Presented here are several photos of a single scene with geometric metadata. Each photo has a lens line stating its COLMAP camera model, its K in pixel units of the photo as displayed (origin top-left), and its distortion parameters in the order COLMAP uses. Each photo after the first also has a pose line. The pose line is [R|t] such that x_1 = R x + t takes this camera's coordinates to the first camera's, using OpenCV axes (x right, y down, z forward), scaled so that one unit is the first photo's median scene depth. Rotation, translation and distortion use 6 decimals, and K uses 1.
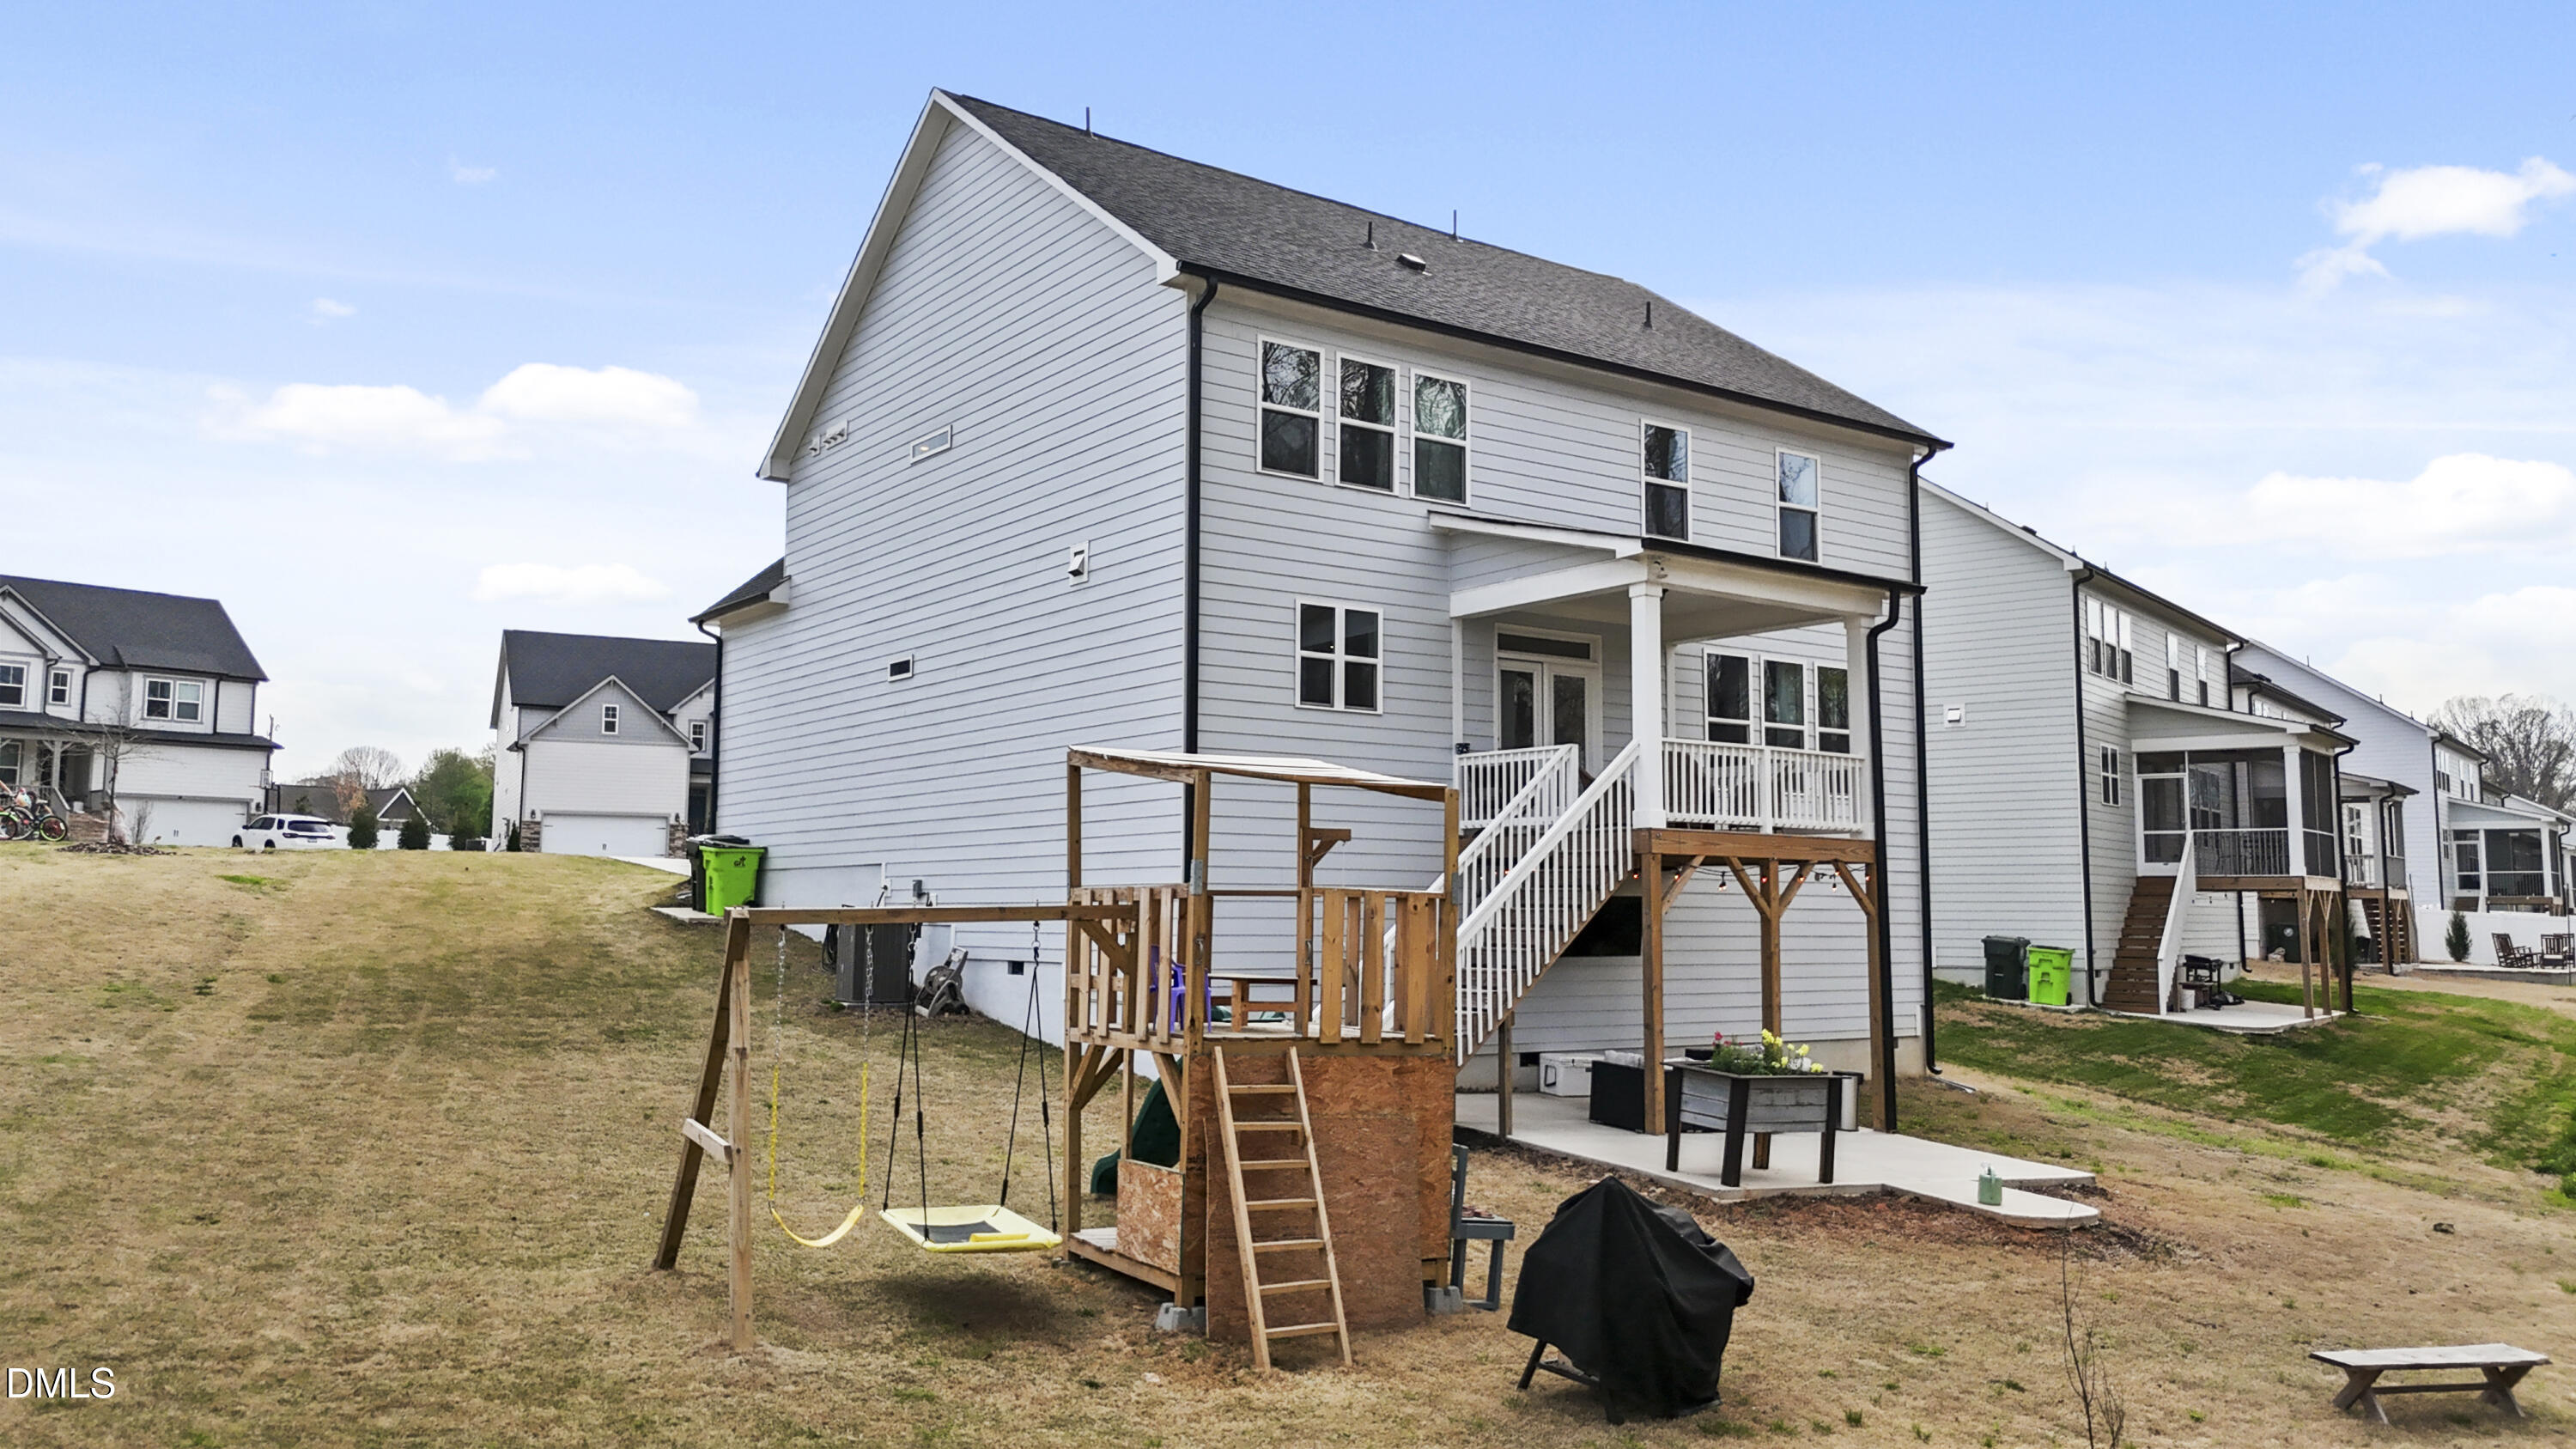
lens RADIAL K [[1917.7, 0, 1288.8], [0, 1917.7, 710.0], [0, 0, 1]] dist [0.089040, -0.129222]
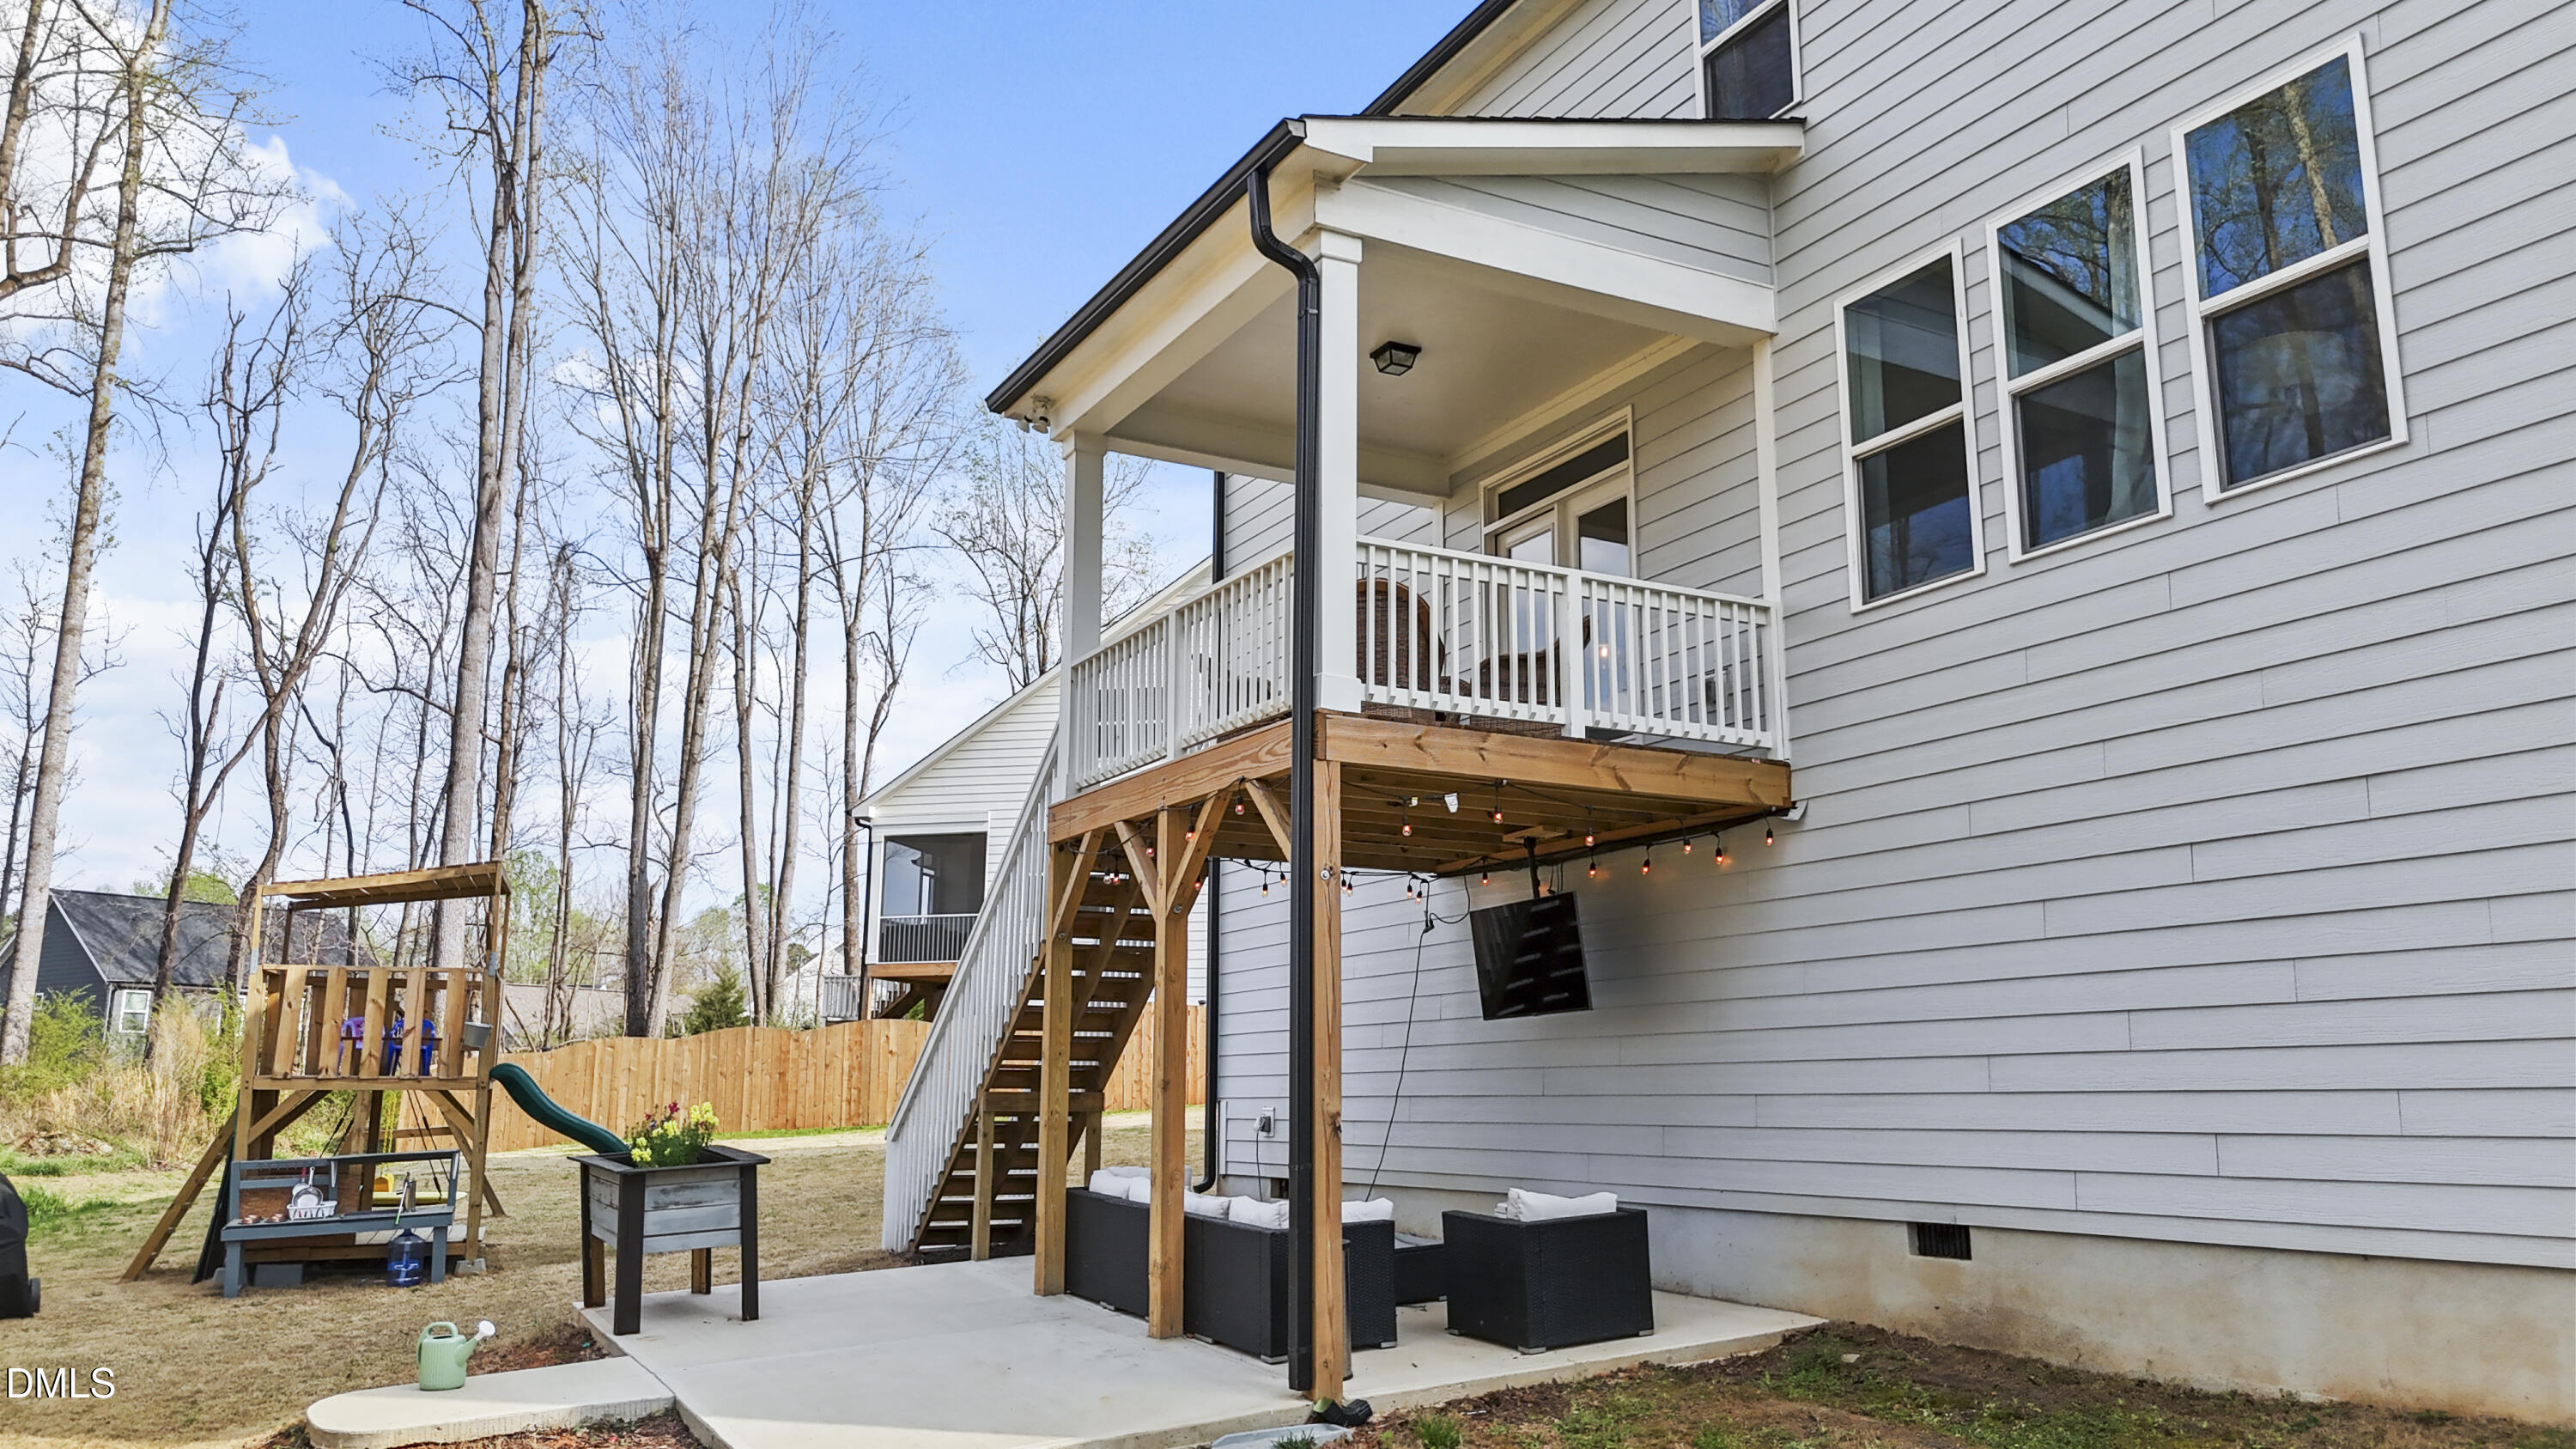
lens RADIAL K [[1917.7, 0, 1288.8], [0, 1917.7, 710.0], [0, 0, 1]] dist [0.089040, -0.129222]
pose [[-0.134863, -0.209933, -0.968370, 0.730637], [0.099271, 0.969519, -0.224007, 0.165046], [0.985879, -0.126341, -0.109911, 1.043458]]
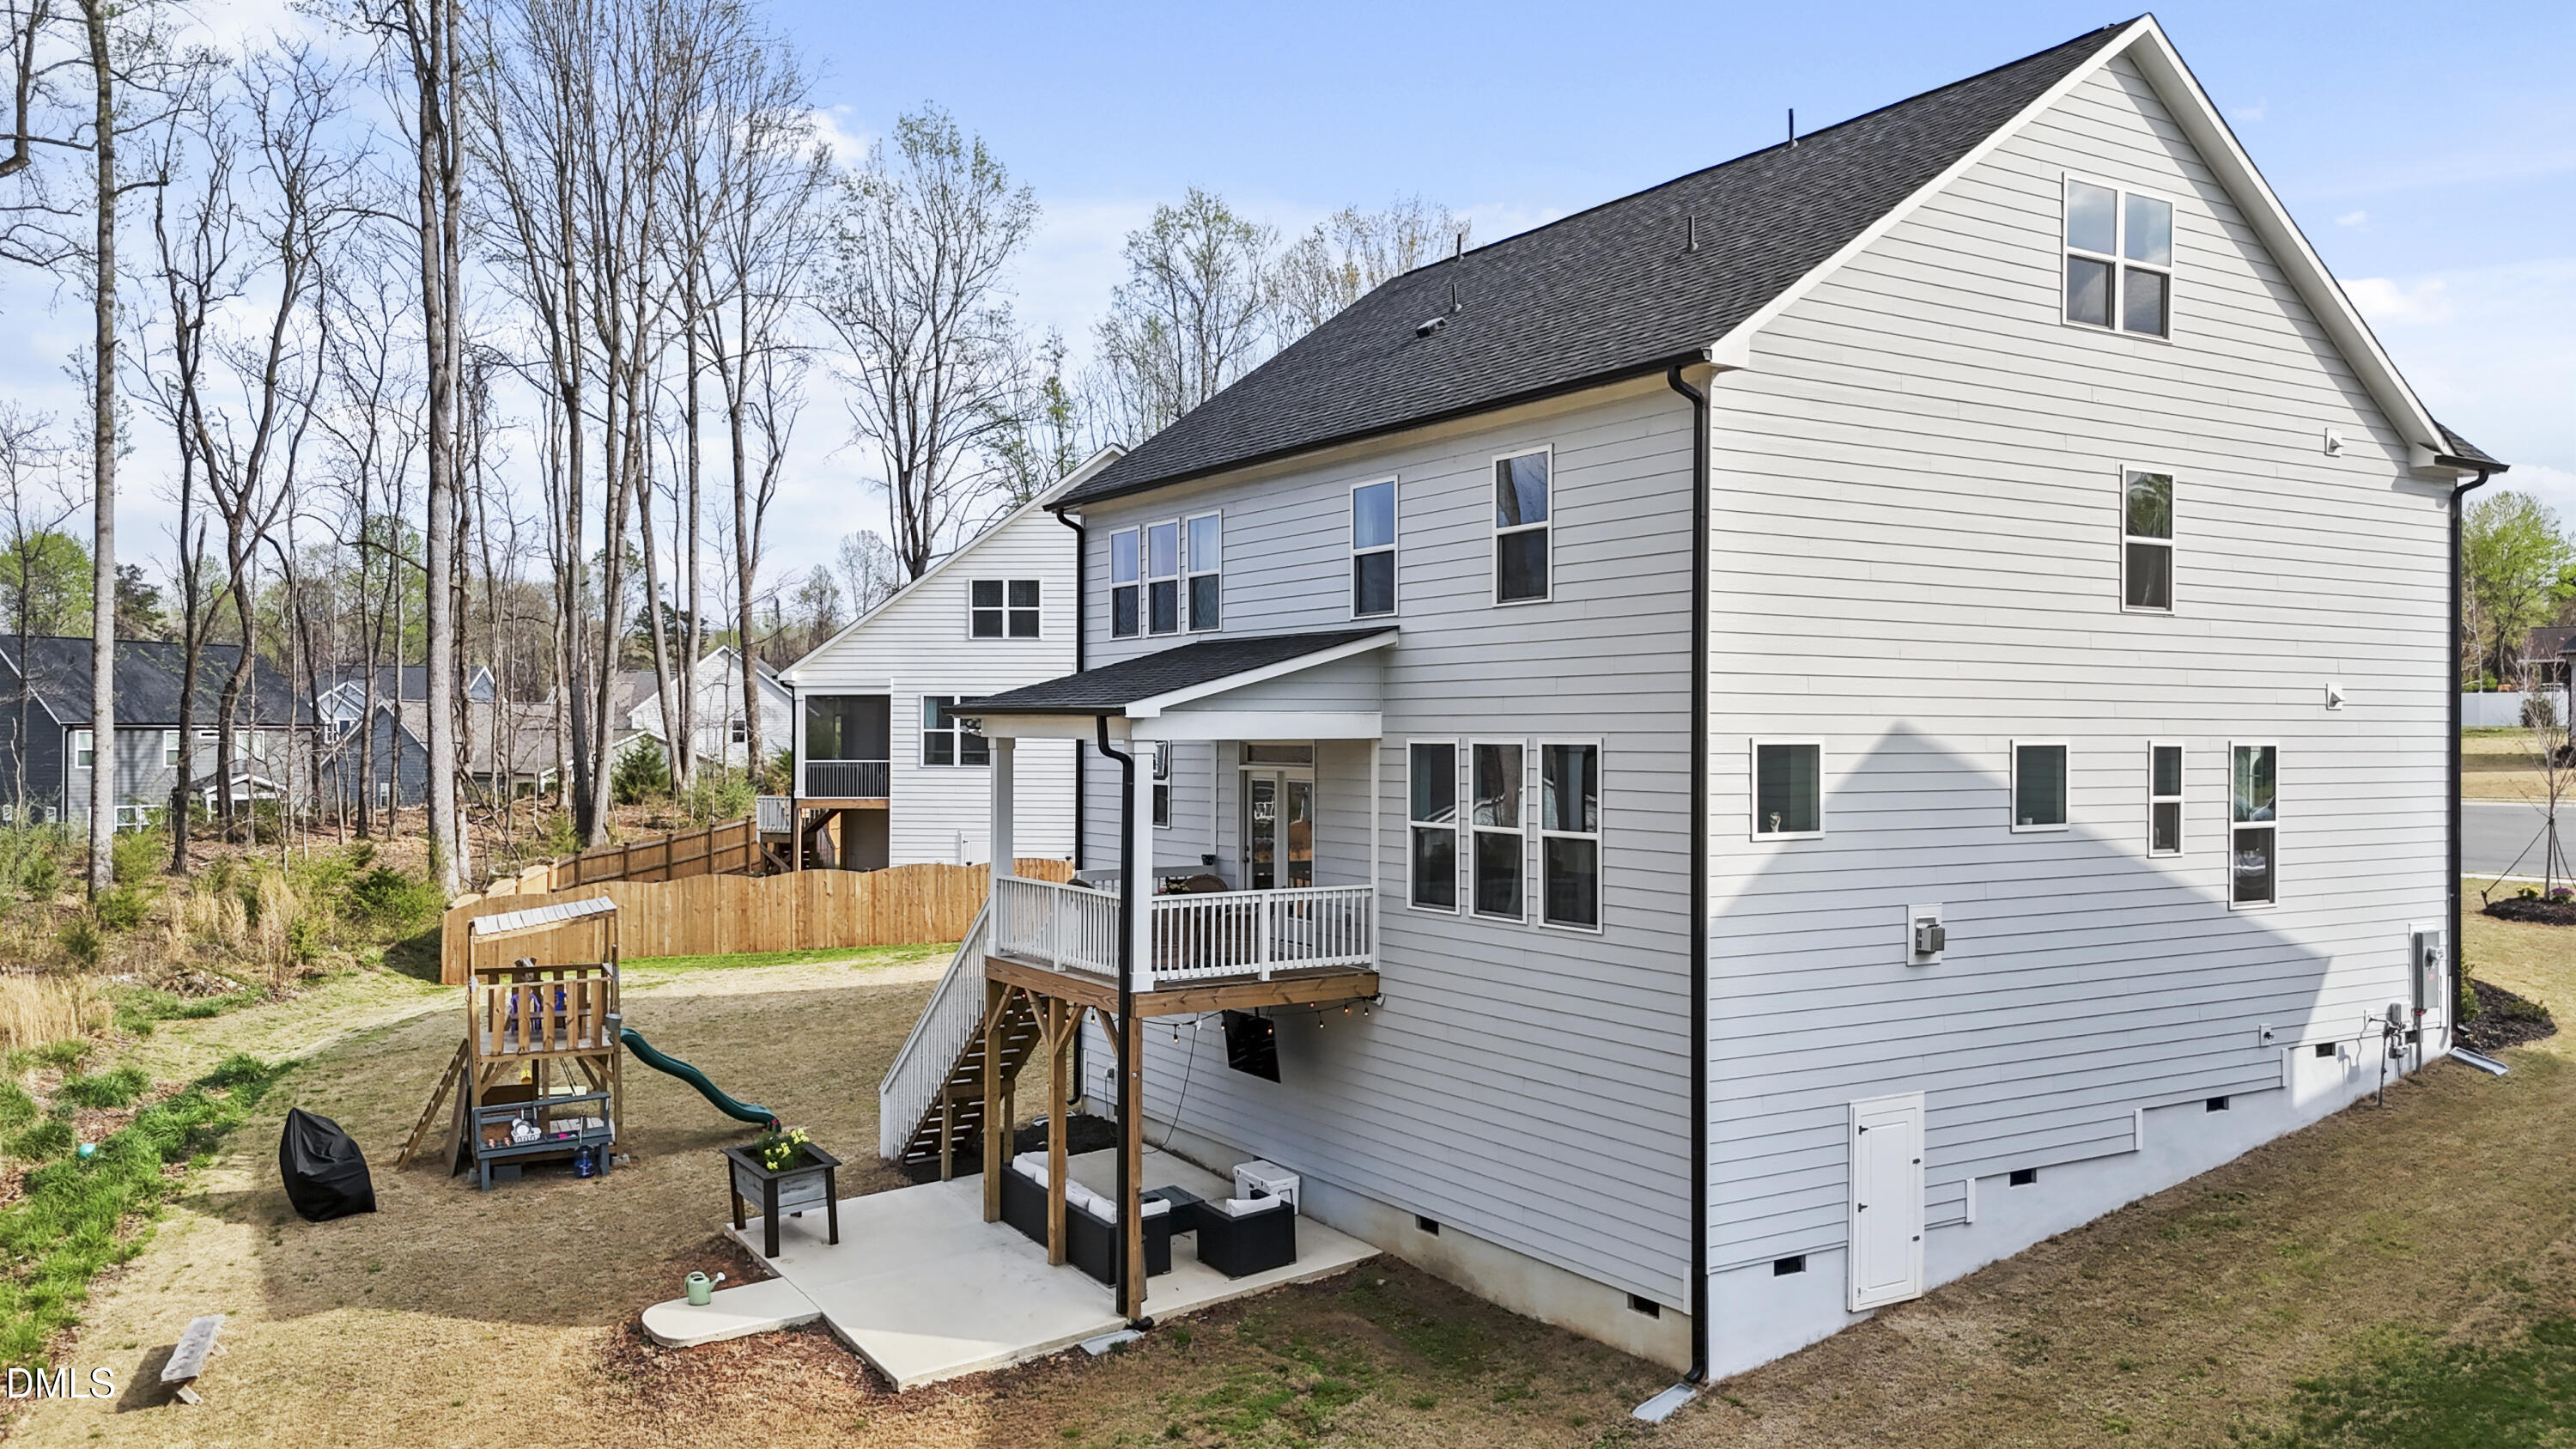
lens RADIAL K [[1917.7, 0, 1288.8], [0, 1917.7, 710.0], [0, 0, 1]] dist [0.089040, -0.129222]
pose [[-0.061647, -0.016848, -0.997956, 1.195180], [0.103118, 0.994400, -0.023158, -0.035065], [0.992757, -0.104334, -0.059564, 1.141693]]
